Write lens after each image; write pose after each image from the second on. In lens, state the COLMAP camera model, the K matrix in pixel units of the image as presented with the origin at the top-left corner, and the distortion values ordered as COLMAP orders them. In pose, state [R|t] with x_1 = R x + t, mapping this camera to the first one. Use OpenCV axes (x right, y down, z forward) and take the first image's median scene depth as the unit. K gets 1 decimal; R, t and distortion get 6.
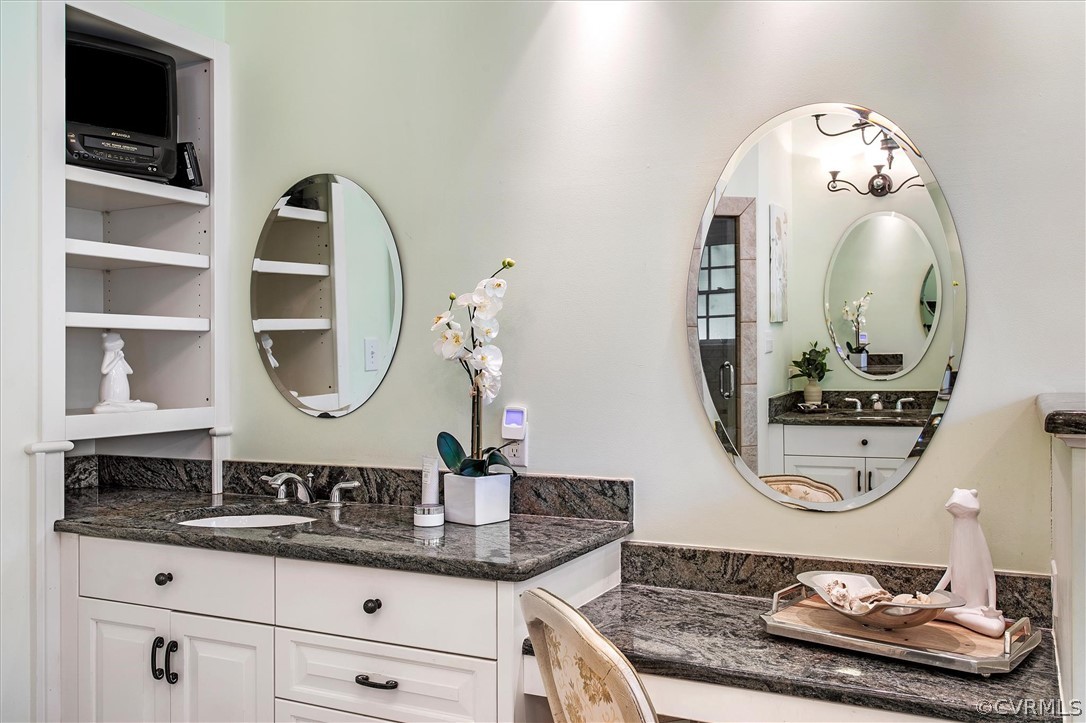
lens RADIAL K [[961.5, 0, 541.9], [0, 961.5, 366.1], [0, 0, 1]] dist [0.007589, 0.001707]
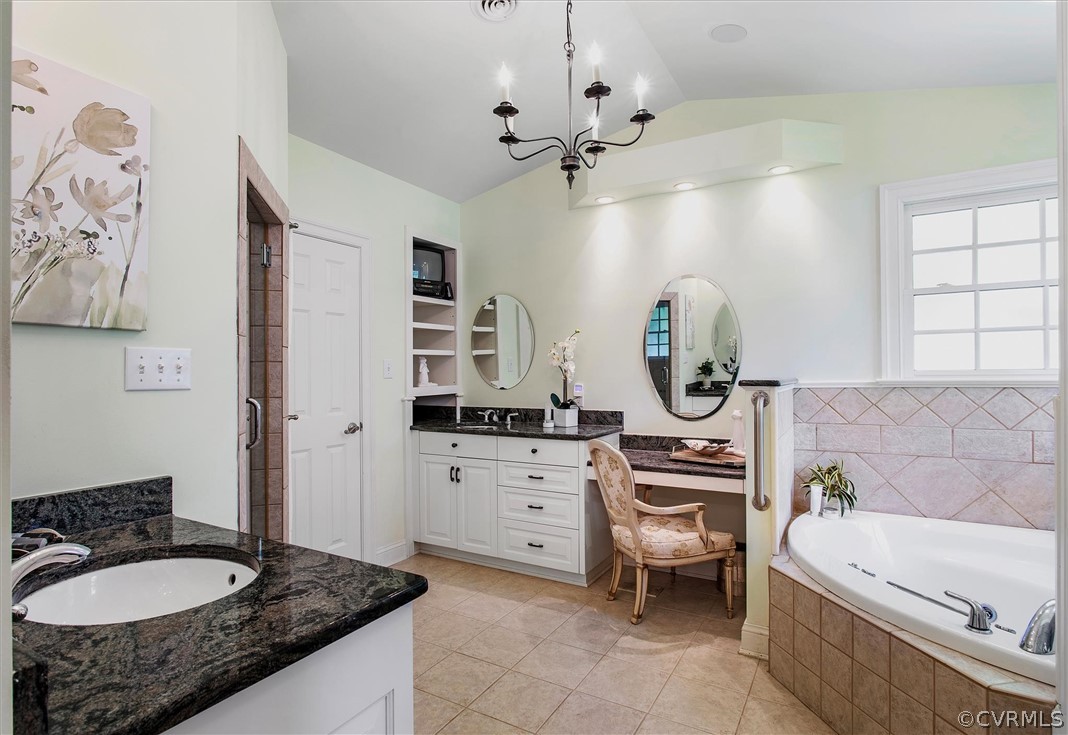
lens RADIAL K [[569.3, 0, 534.3], [0, 569.3, 364.1], [0, 0, 1]] dist [0.001456, 0.000300]
pose [[0.998630, -0.002426, -0.052275, -0.064560], [0.001865, 0.999940, -0.010778, 0.003446], [0.052298, 0.010666, 0.998575, -0.550386]]
